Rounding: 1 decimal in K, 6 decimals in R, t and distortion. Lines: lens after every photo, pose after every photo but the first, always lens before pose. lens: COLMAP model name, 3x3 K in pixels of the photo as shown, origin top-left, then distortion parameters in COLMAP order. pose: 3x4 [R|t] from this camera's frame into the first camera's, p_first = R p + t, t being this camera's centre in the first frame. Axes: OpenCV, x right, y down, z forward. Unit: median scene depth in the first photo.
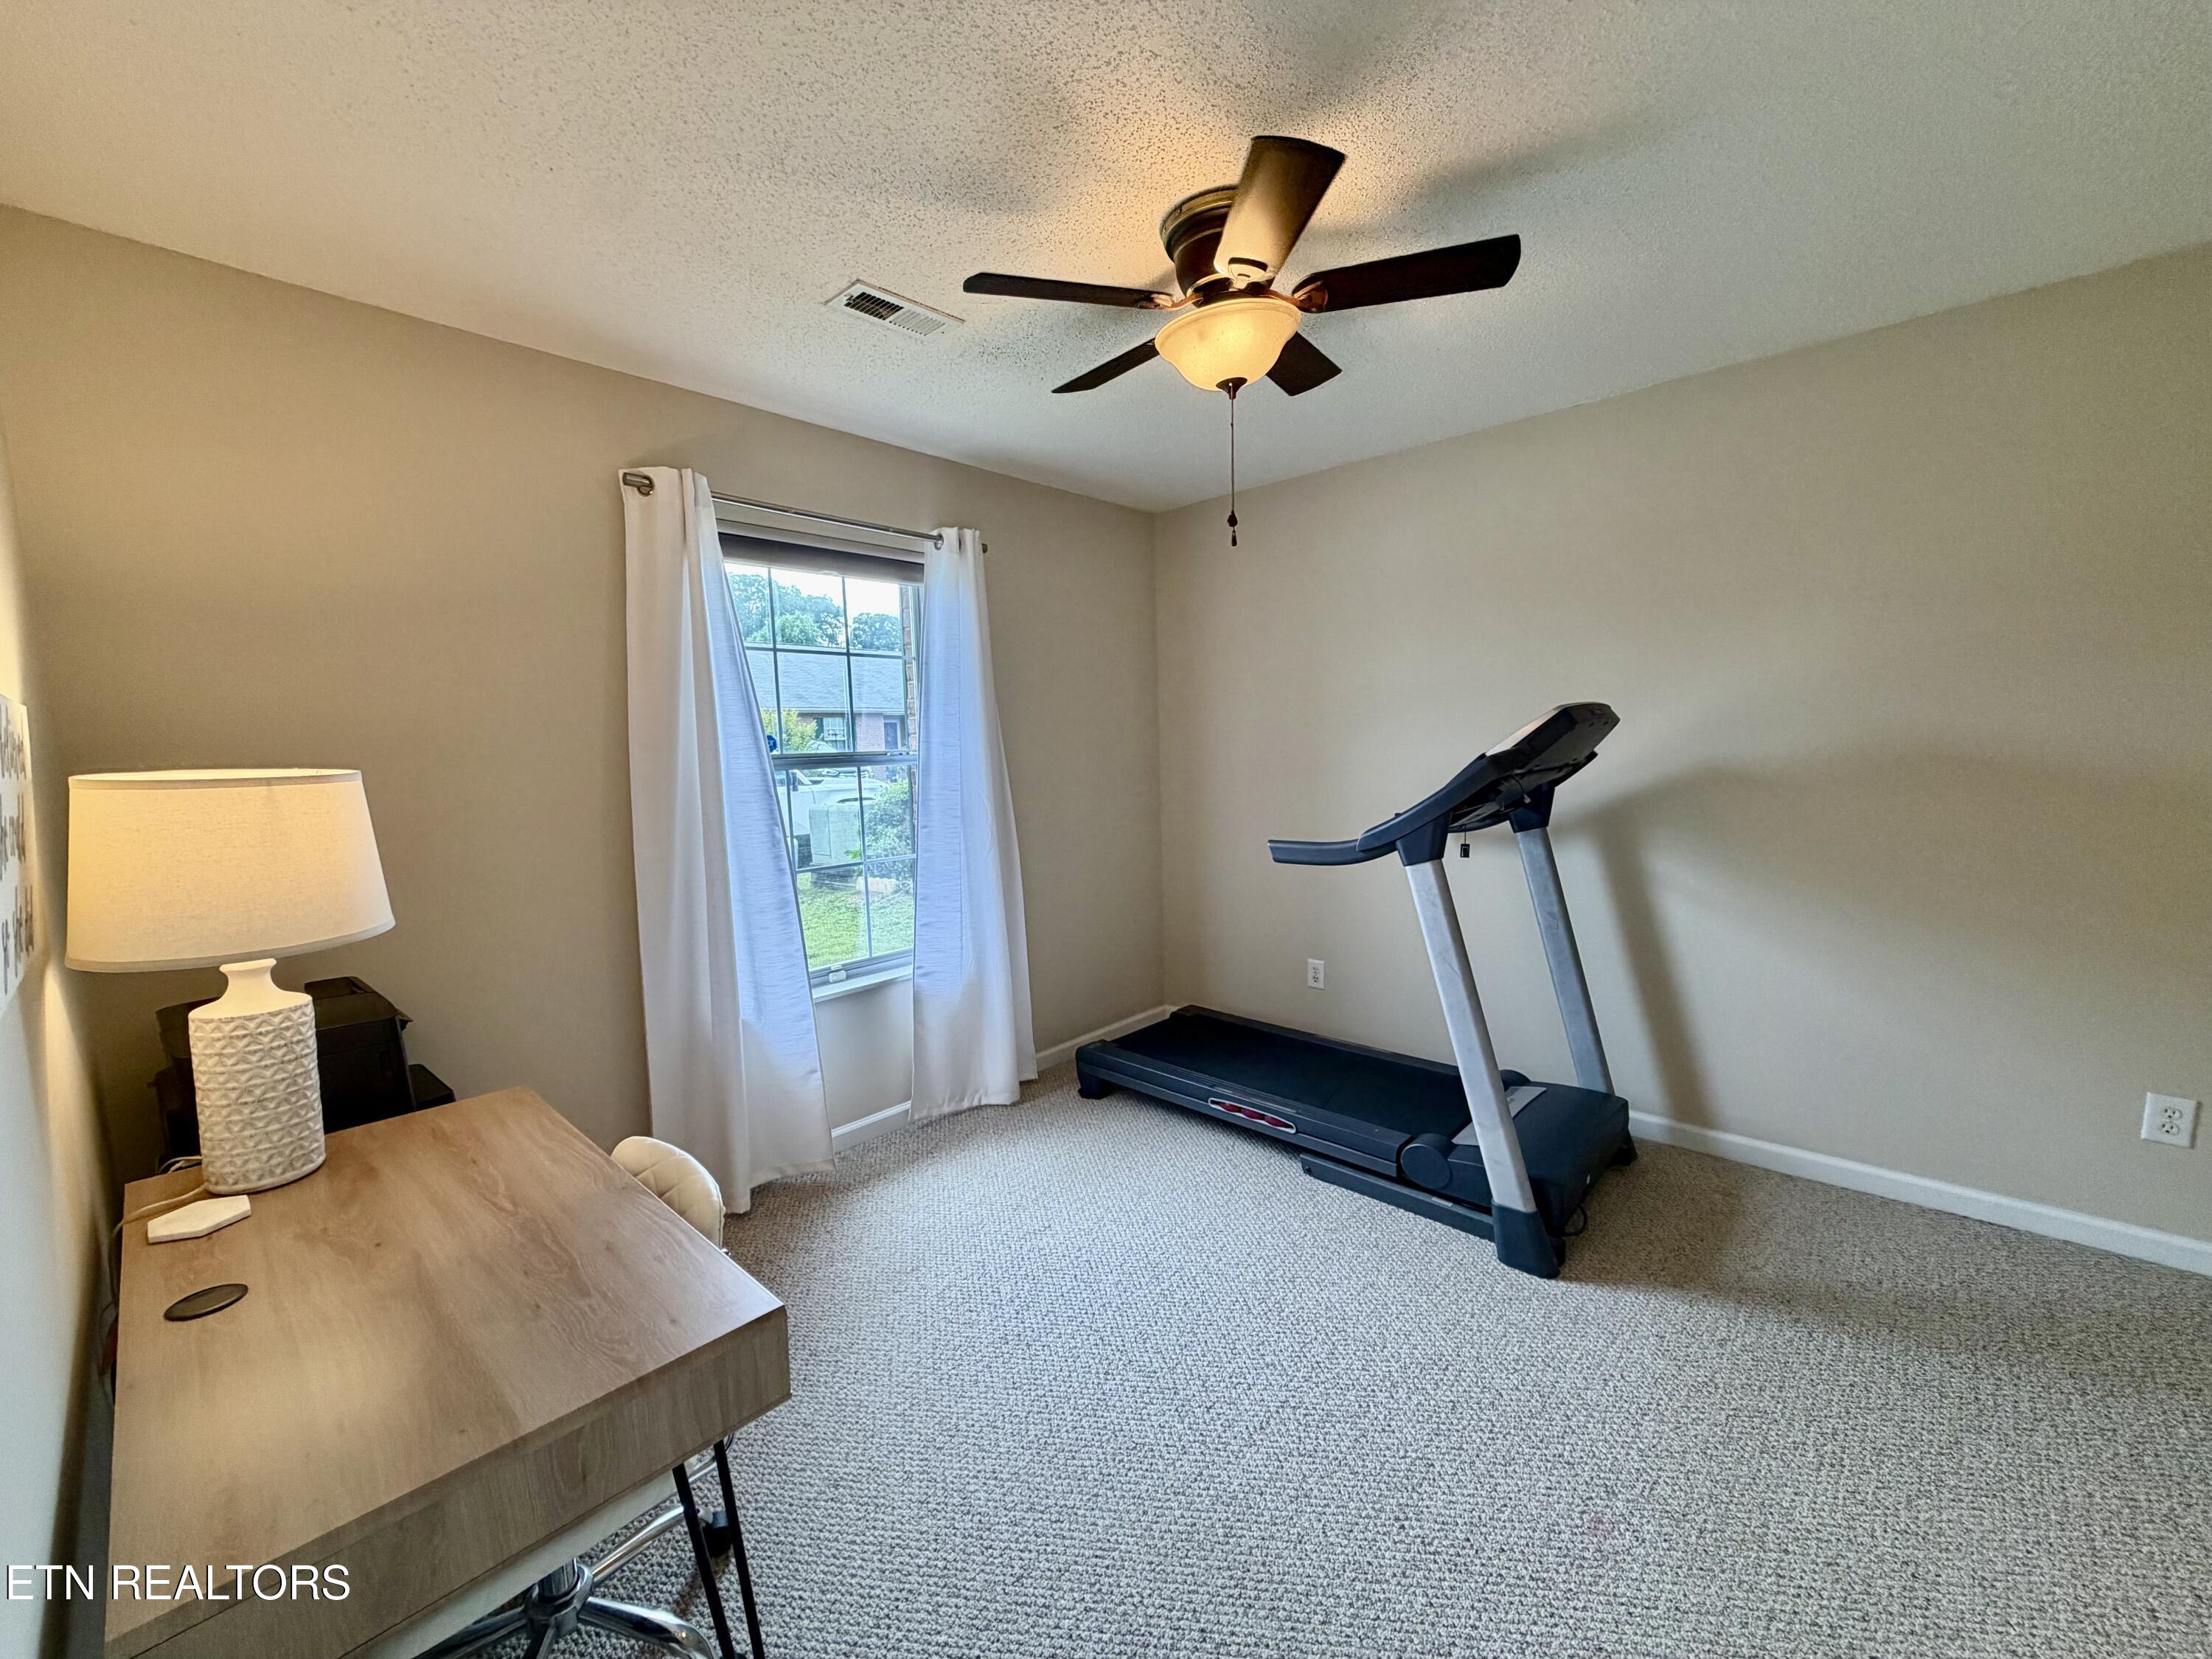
lens RADIAL K [[878.9, 0, 1099.7], [0, 878.9, 833.7], [0, 0, 1]] dist [-0.000074, 0.000443]
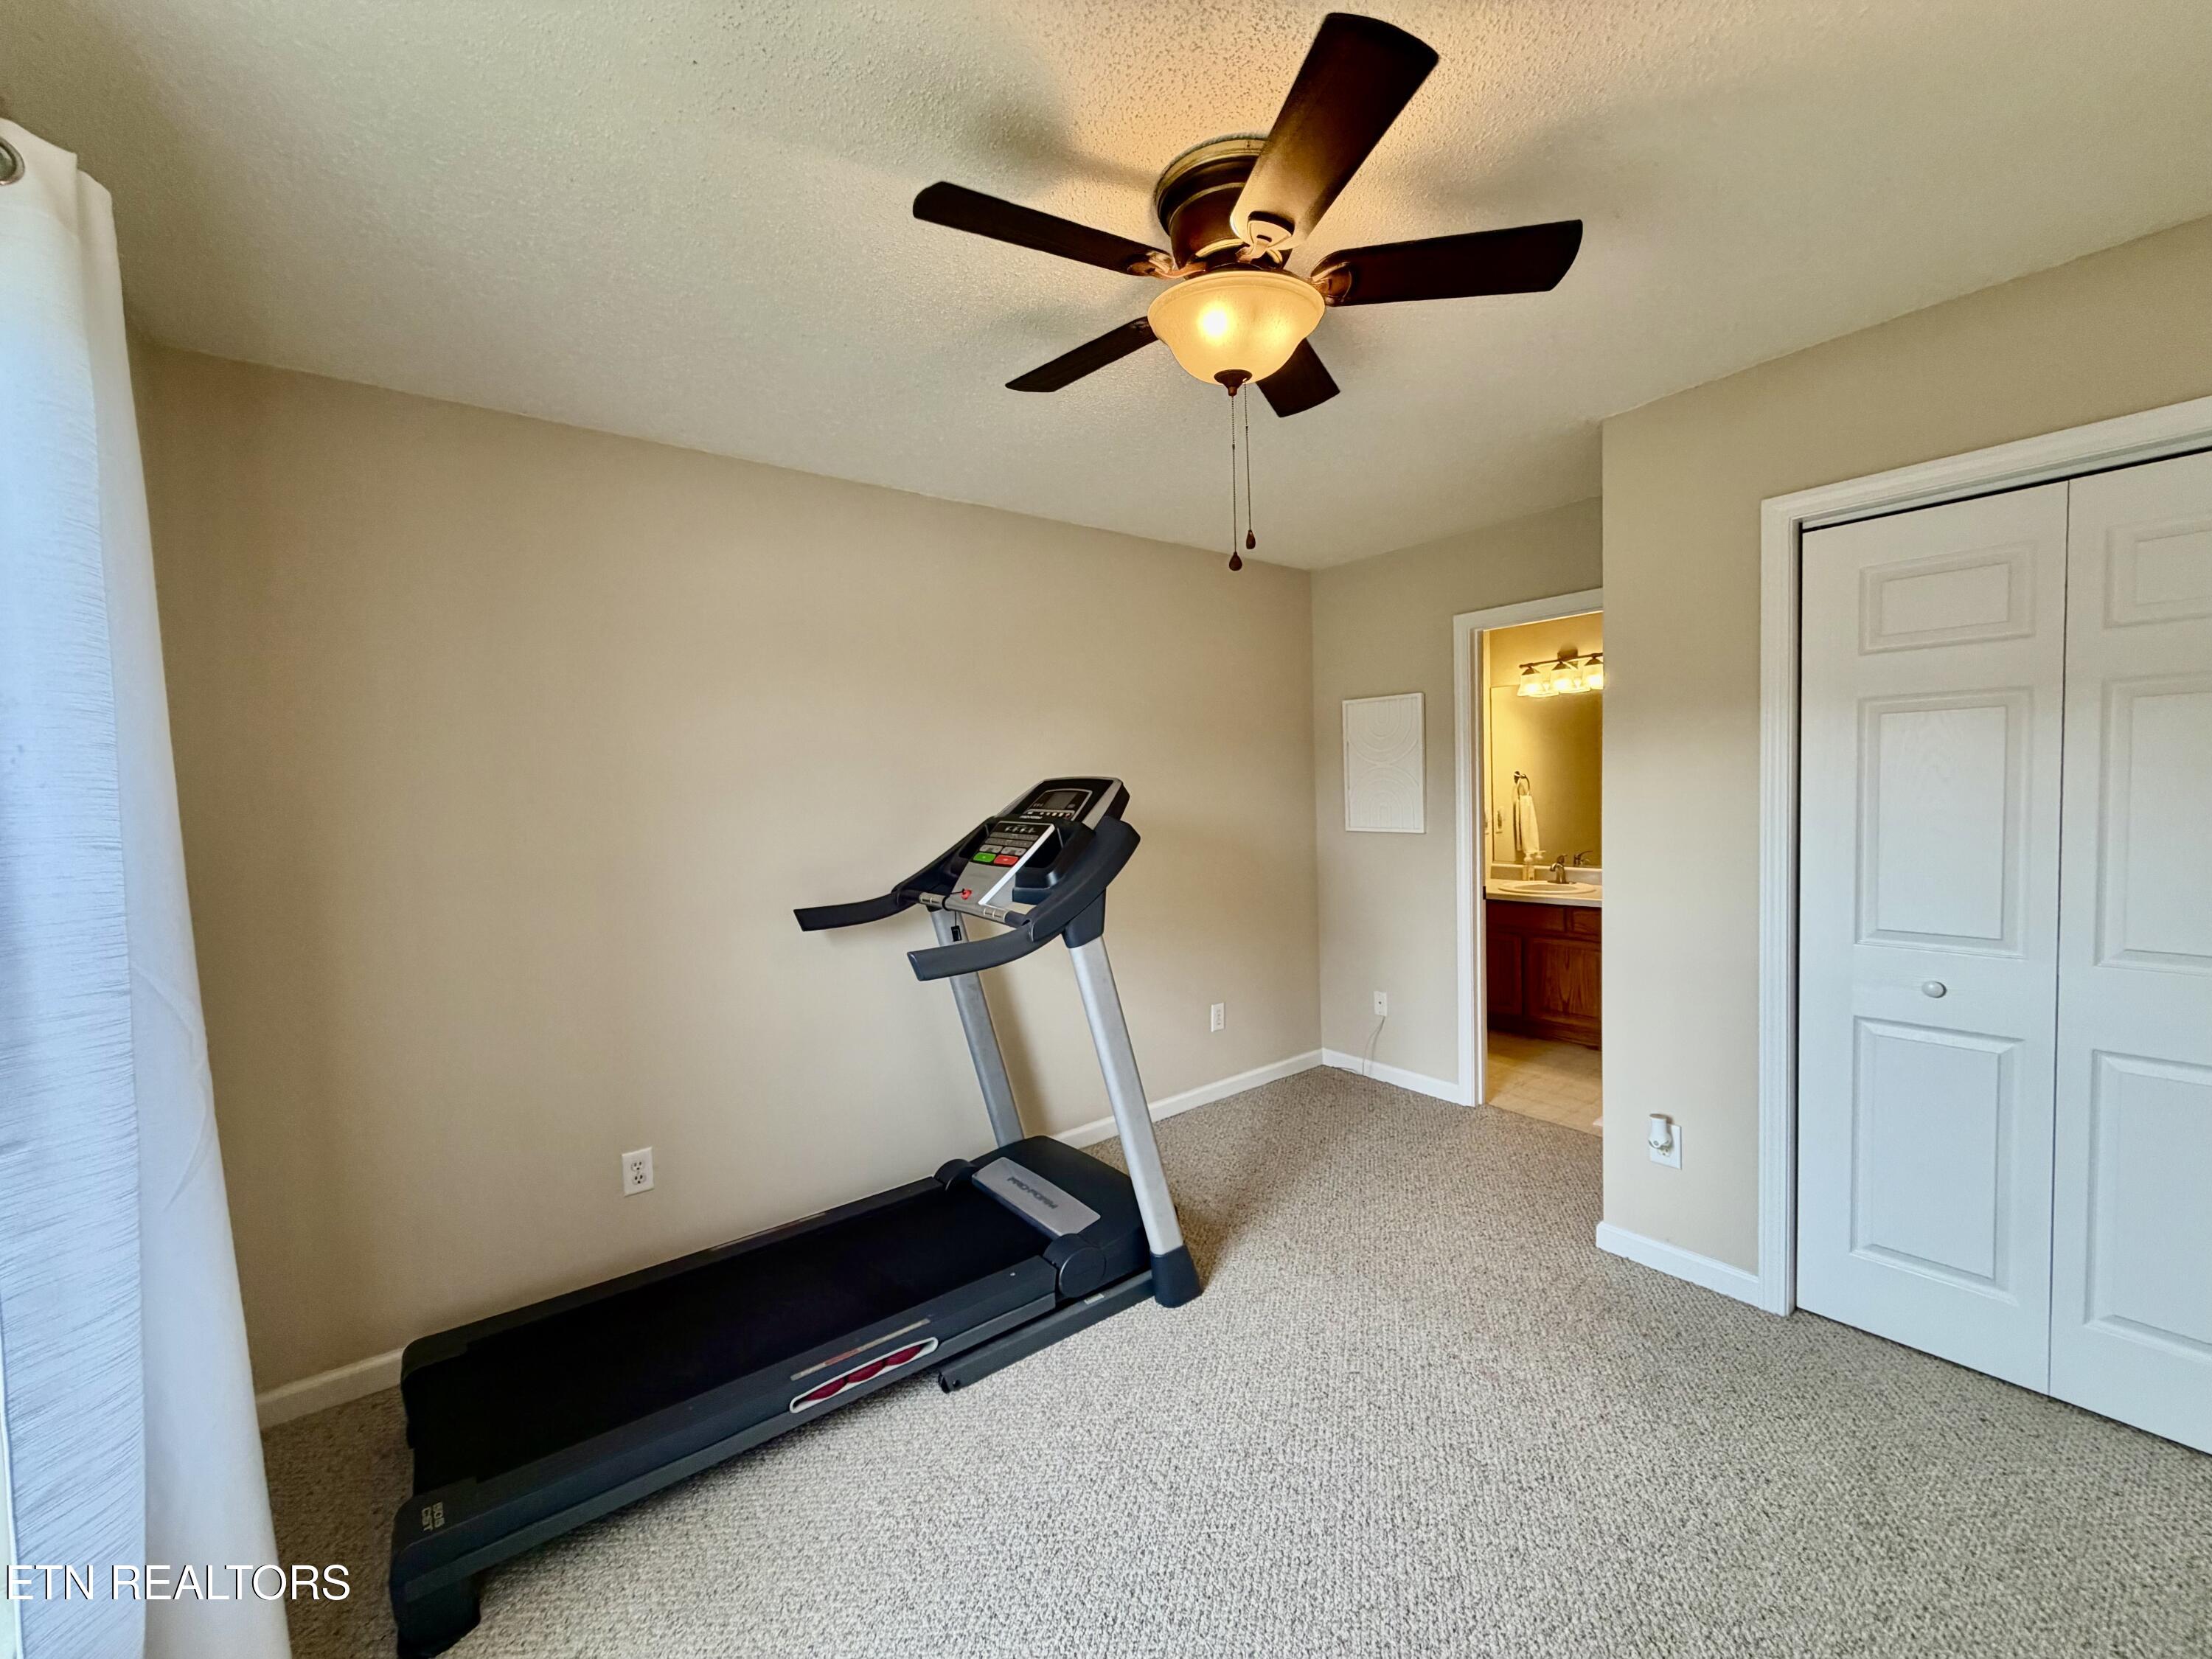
lens RADIAL K [[878.9, 0, 1099.7], [0, 878.9, 833.7], [0, 0, 1]] dist [-0.000074, 0.000443]
pose [[0.156857, -0.024111, 0.987327, -0.555340], [0.127458, 0.991836, 0.003972, -0.082252], [-0.979362, 0.125220, 0.158650, 0.827171]]
